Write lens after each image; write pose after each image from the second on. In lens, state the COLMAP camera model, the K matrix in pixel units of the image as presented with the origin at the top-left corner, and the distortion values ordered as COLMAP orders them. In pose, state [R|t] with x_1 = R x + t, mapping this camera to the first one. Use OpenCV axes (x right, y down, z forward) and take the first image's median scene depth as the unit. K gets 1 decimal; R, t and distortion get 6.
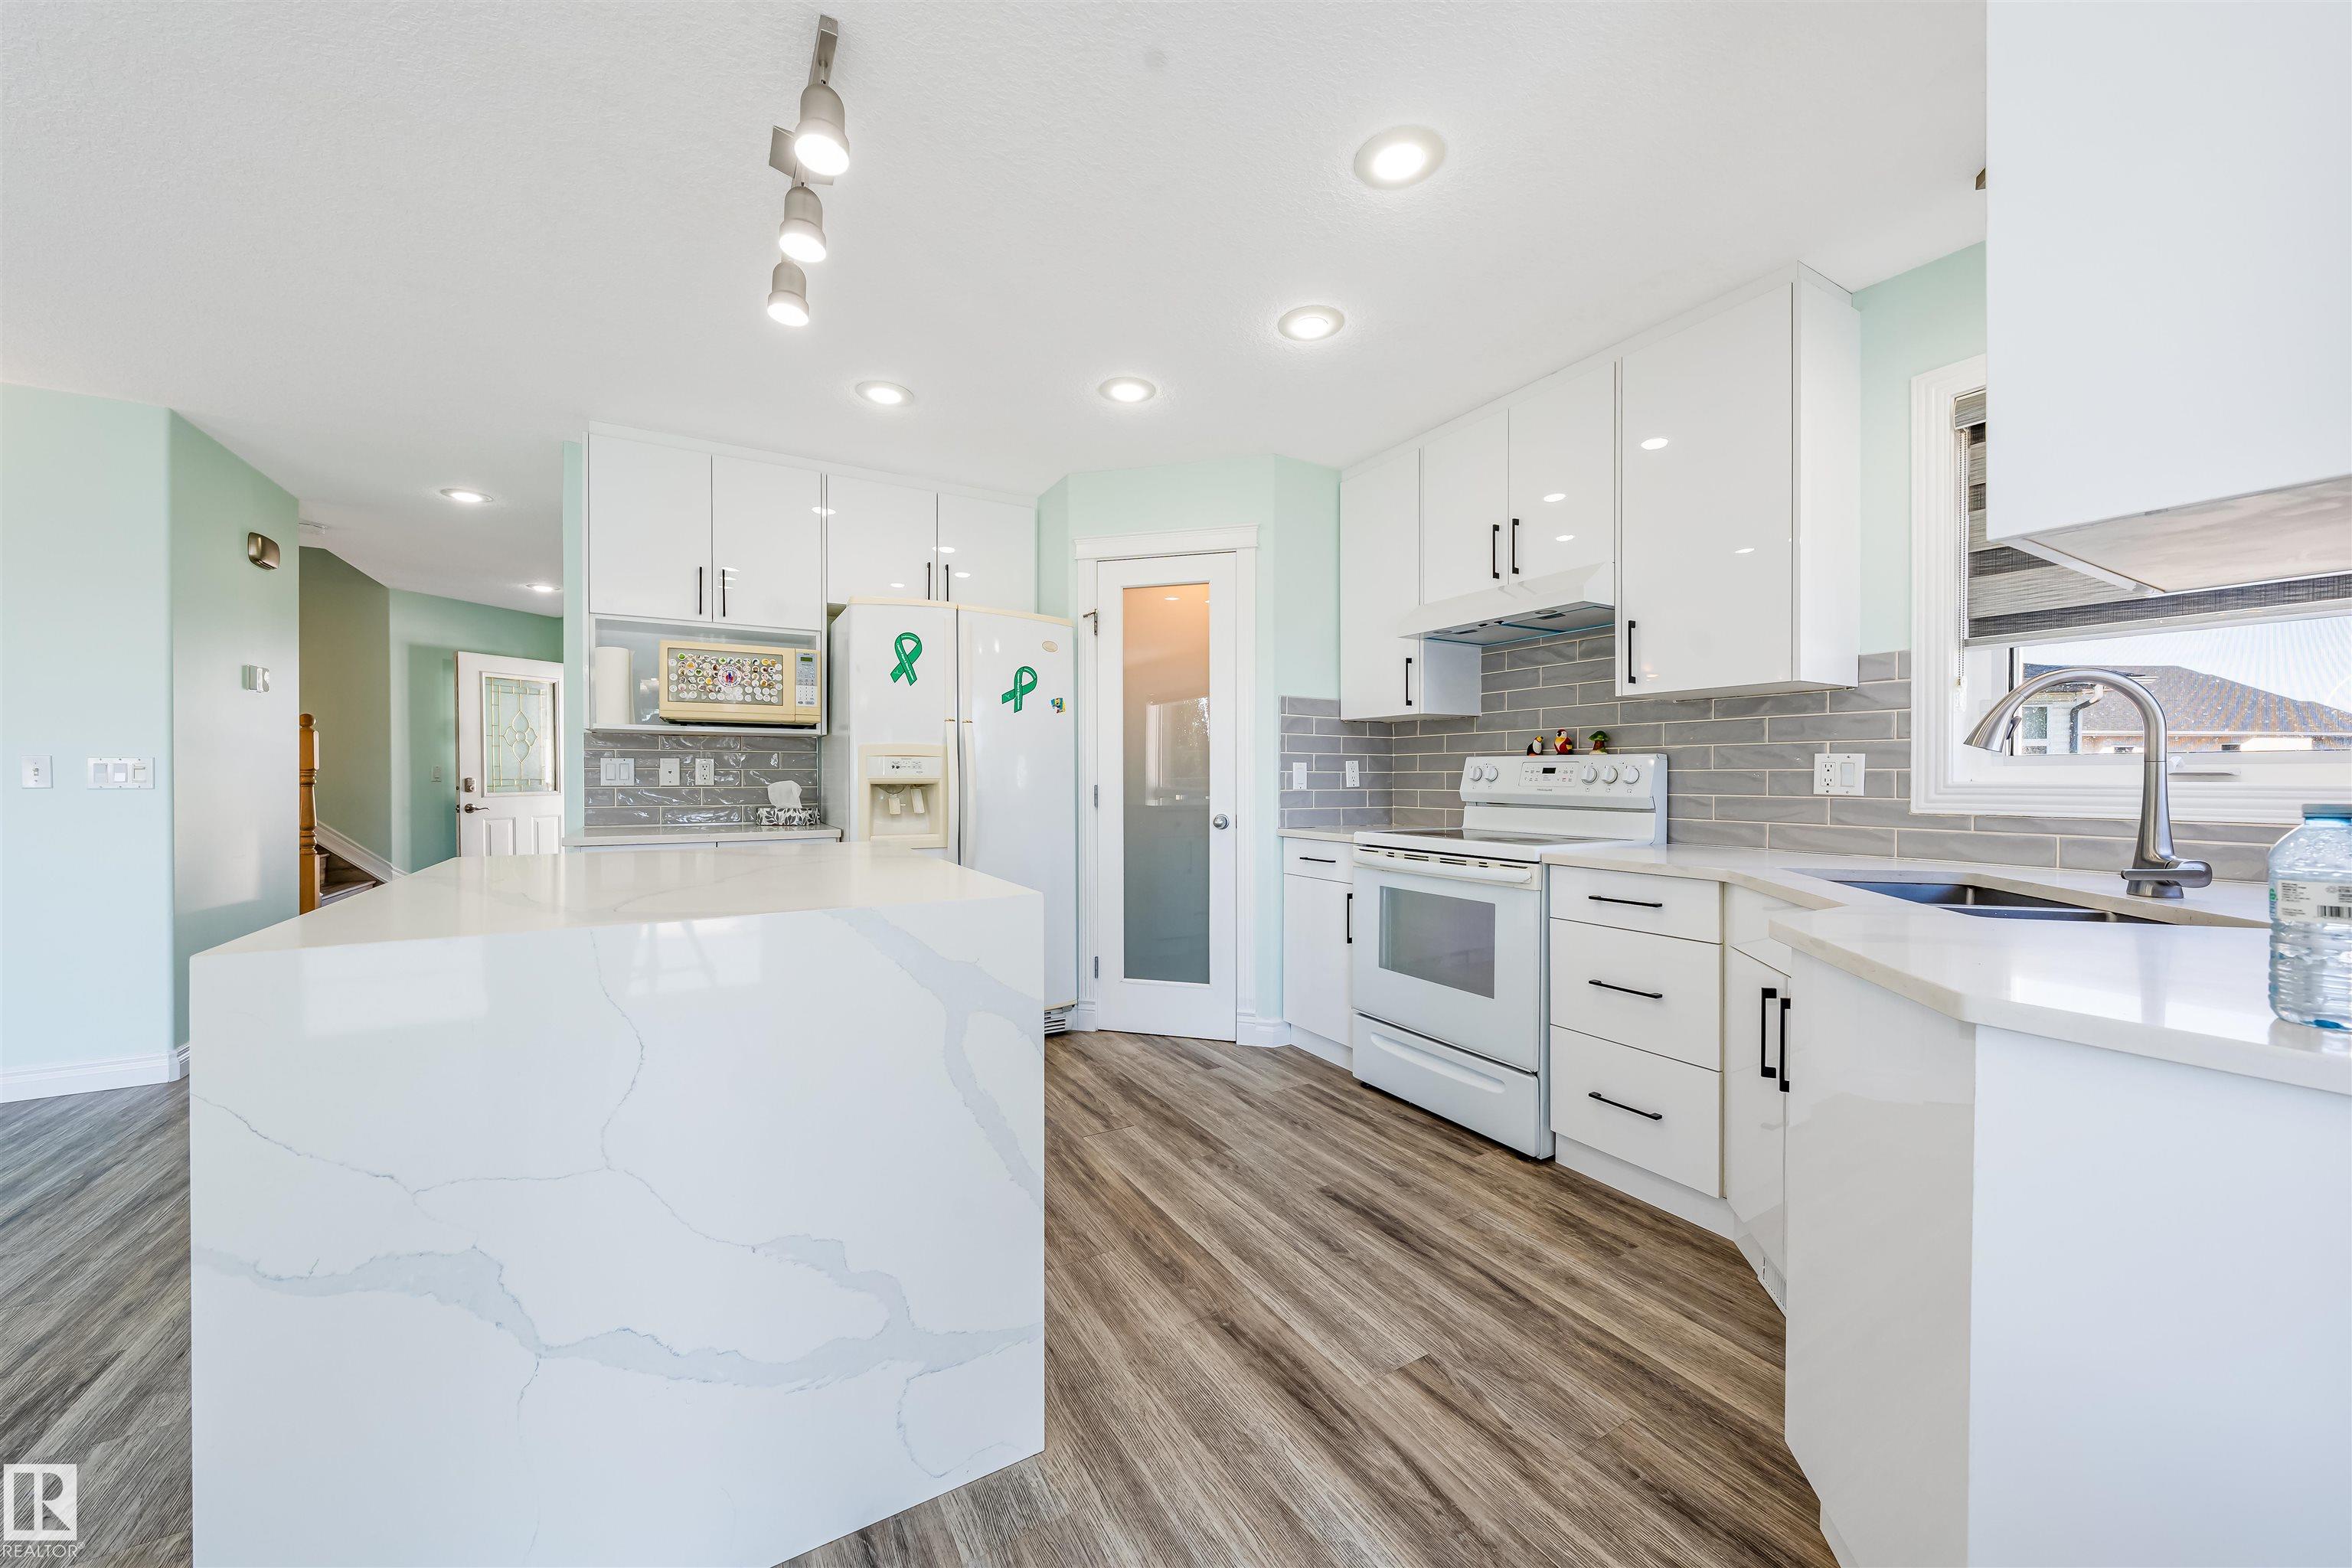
lens RADIAL K [[859.6, 0, 1141.6], [0, 859.6, 780.9], [0, 0, 1]] dist [0.000604, 0.000383]
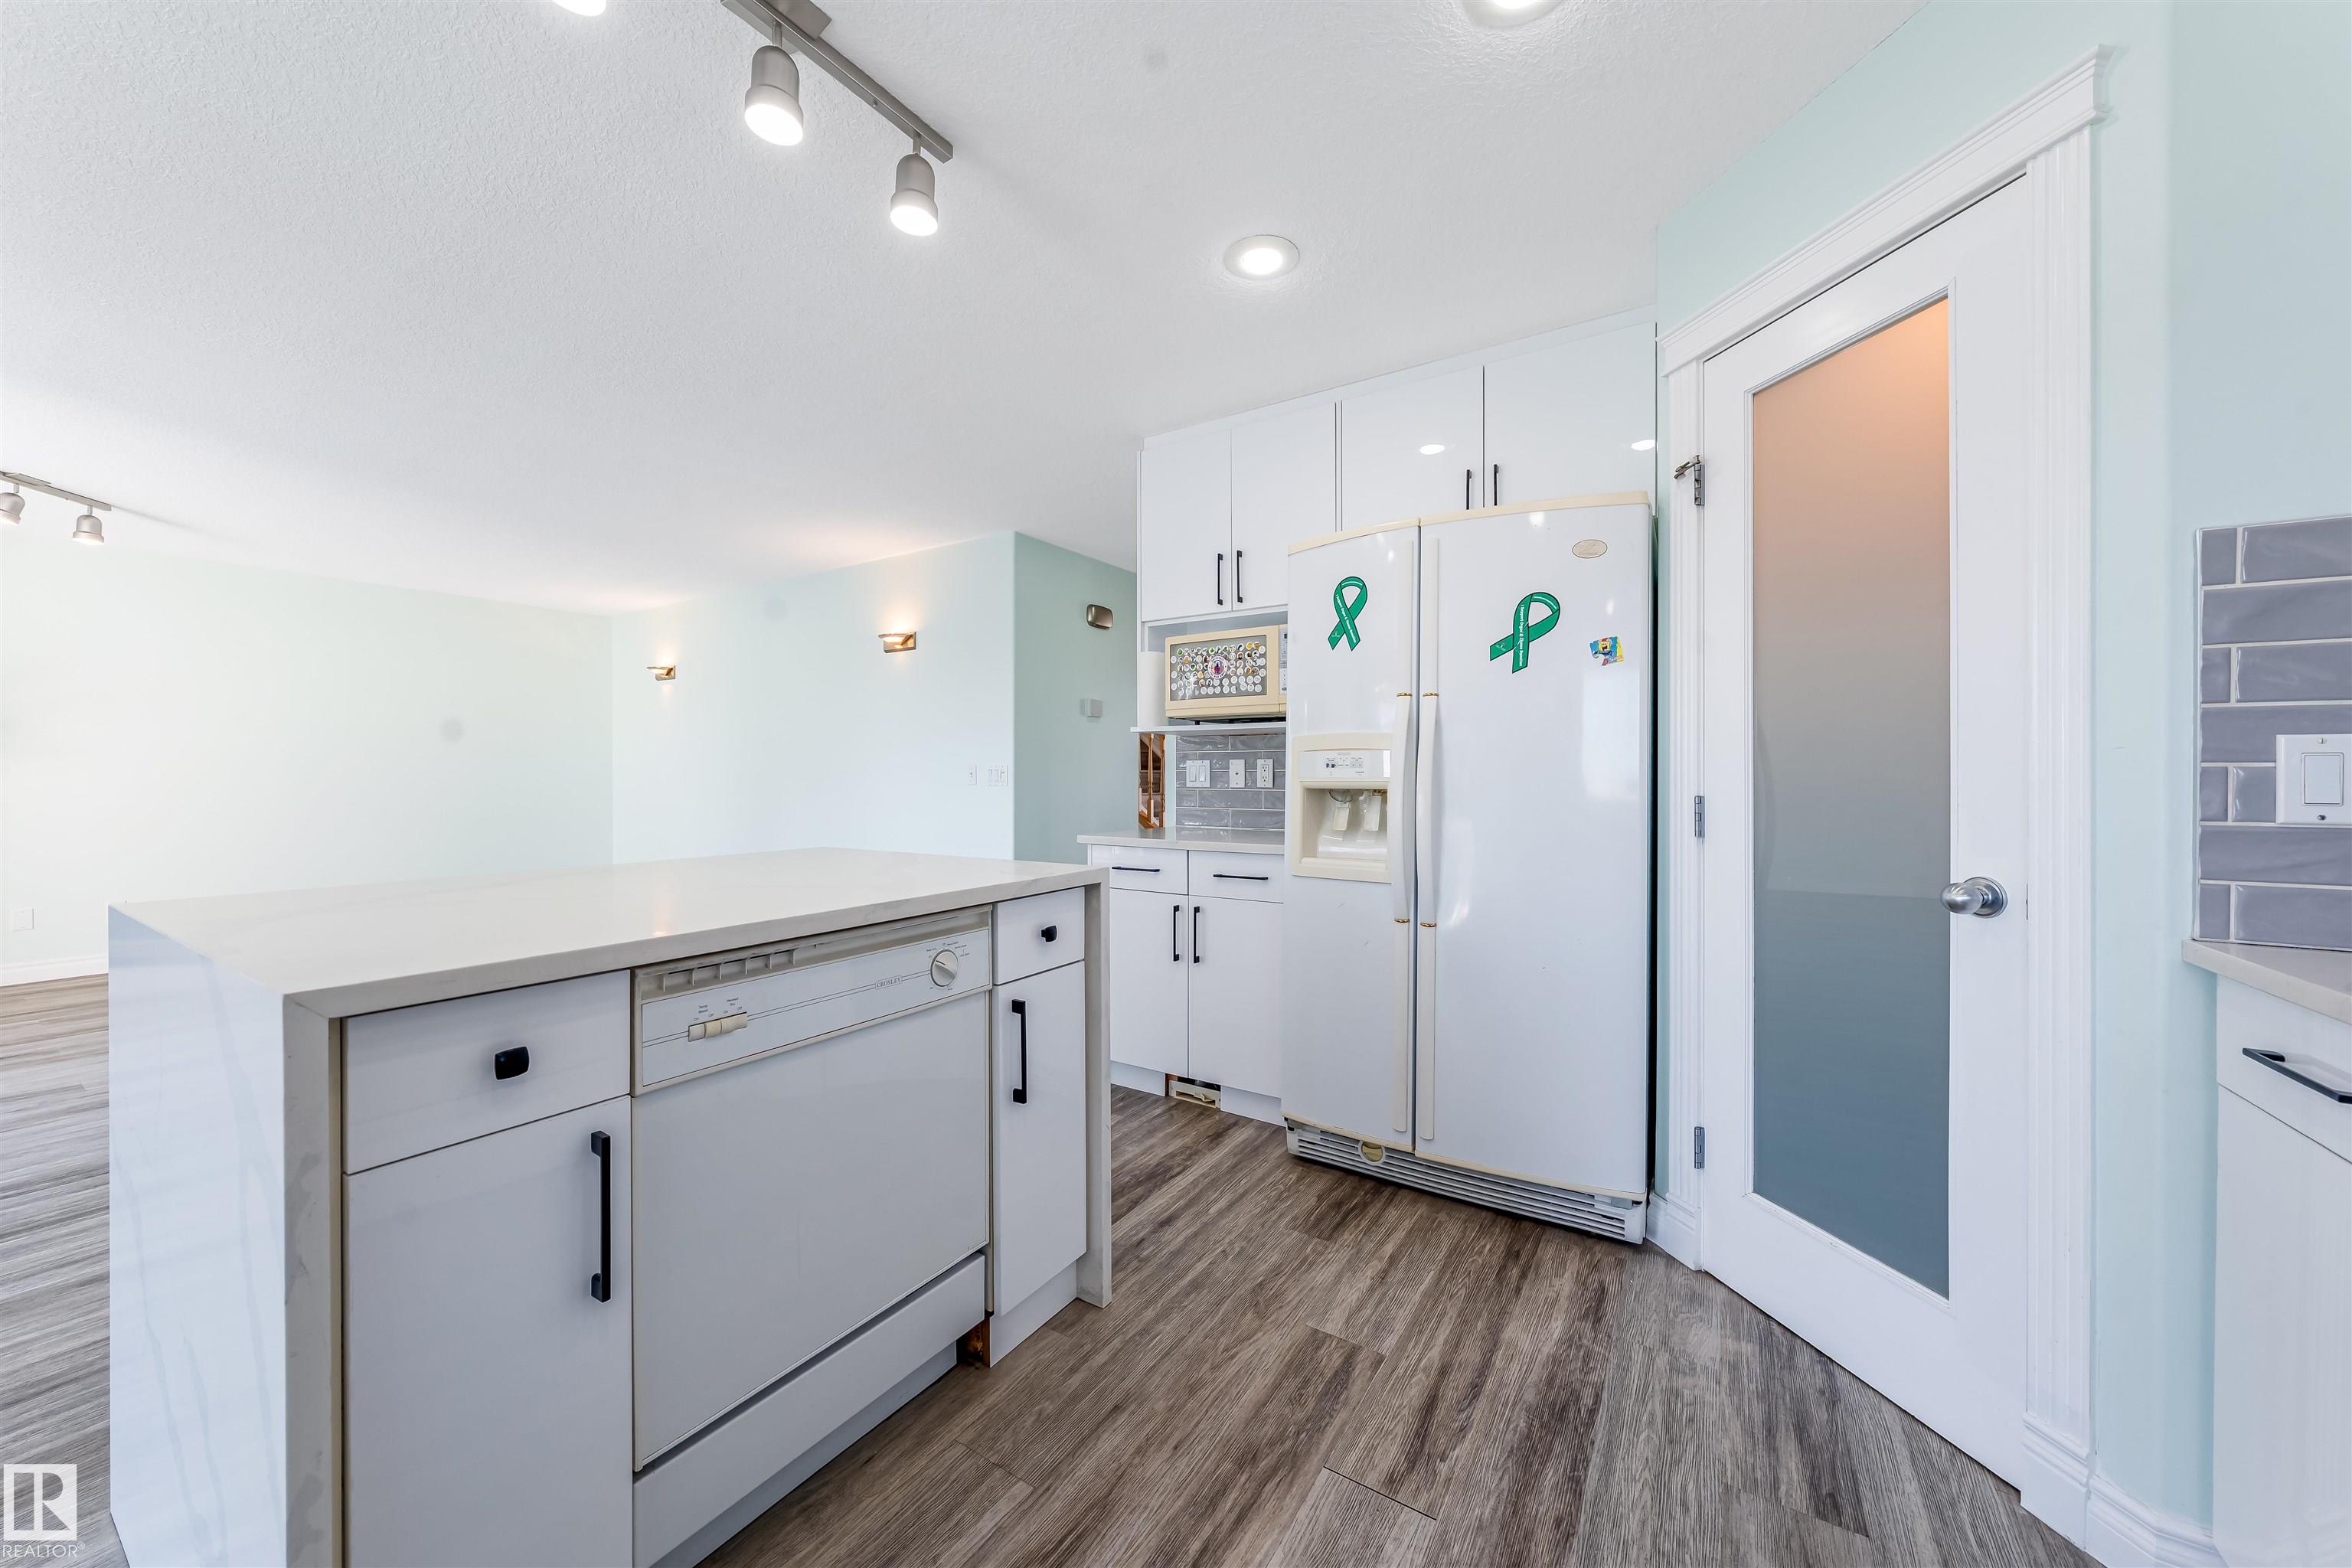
lens RADIAL K [[831.2, 0, 1213.2], [0, 831.2, 777.9], [0, 0, 1]] dist [-0.001614, -0.000020]
pose [[0.473522, 0.001103, -0.880781, 0.282235], [-0.003590, 0.999993, -0.000678, -0.004799], [0.880775, 0.003483, 0.473523, 0.571473]]
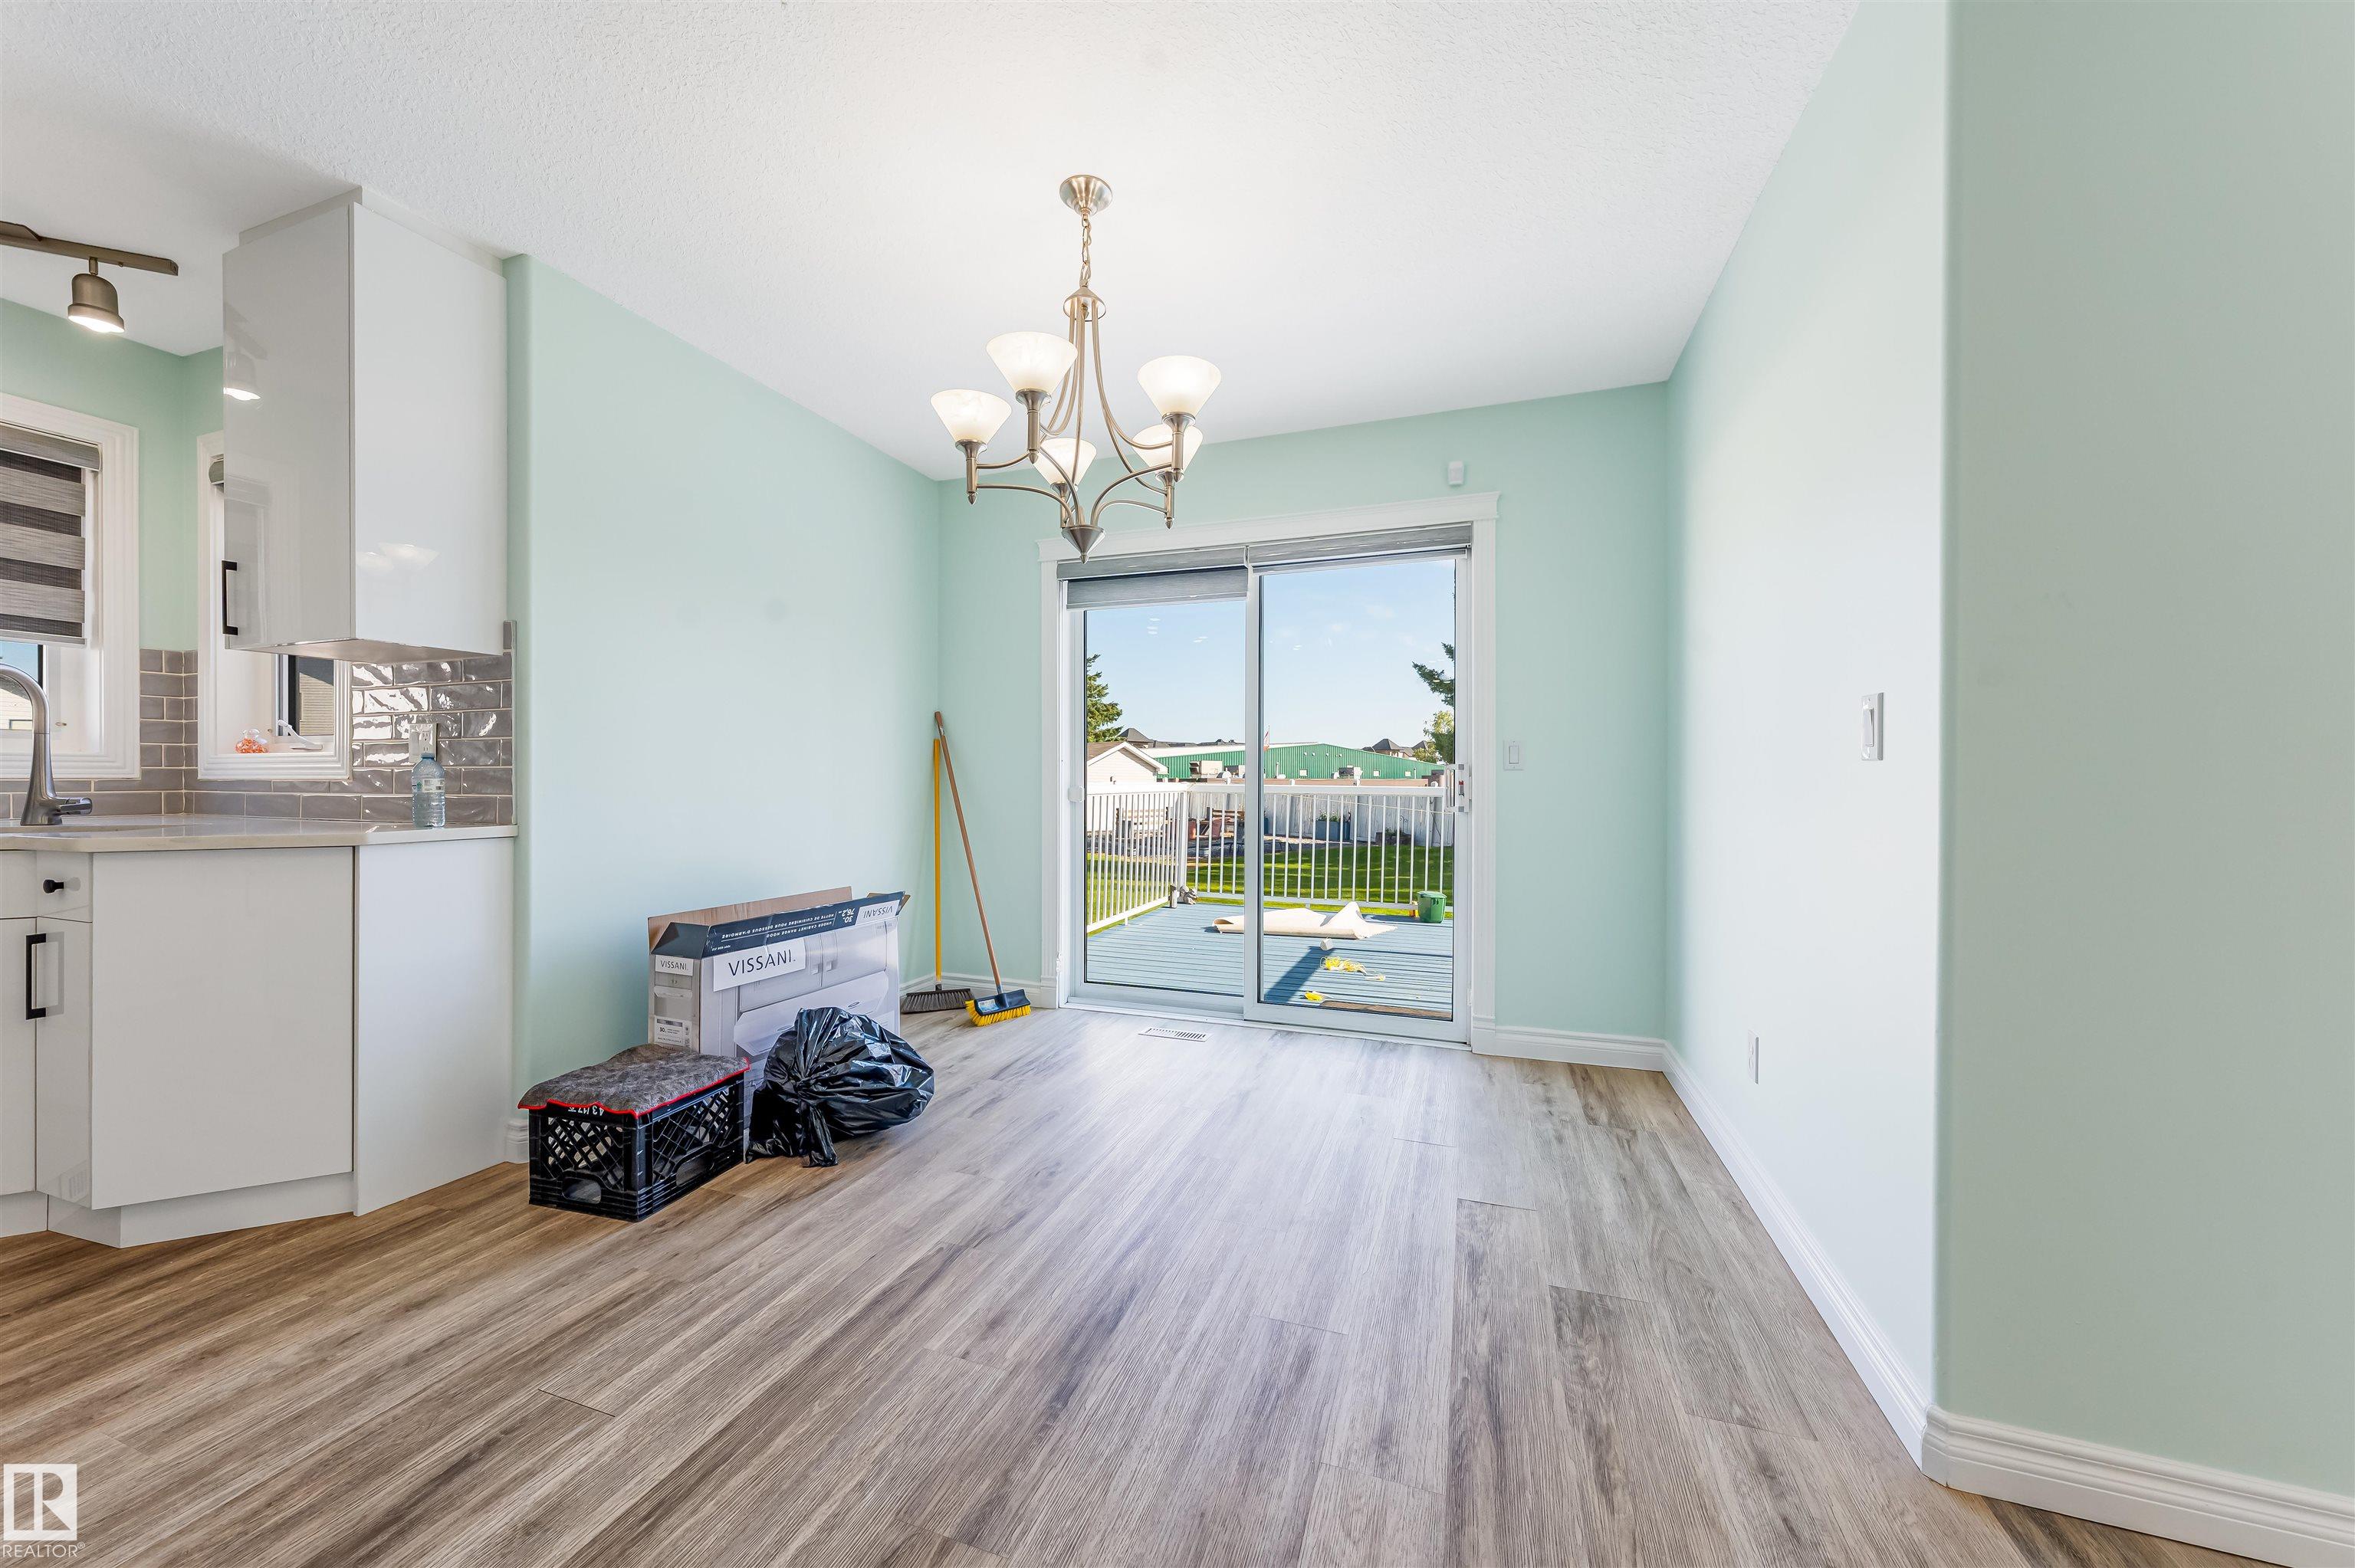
lens RADIAL K [[860.5, 0, 1152.2], [0, 860.5, 775.2], [0, 0, 1]] dist [0.000604, 0.000383]
pose [[-0.663185, 0.001531, 0.748454, -0.584068], [0.001170, 0.999999, -0.001009, 0.024006], [-0.748455, 0.000206, -0.663186, 0.254167]]
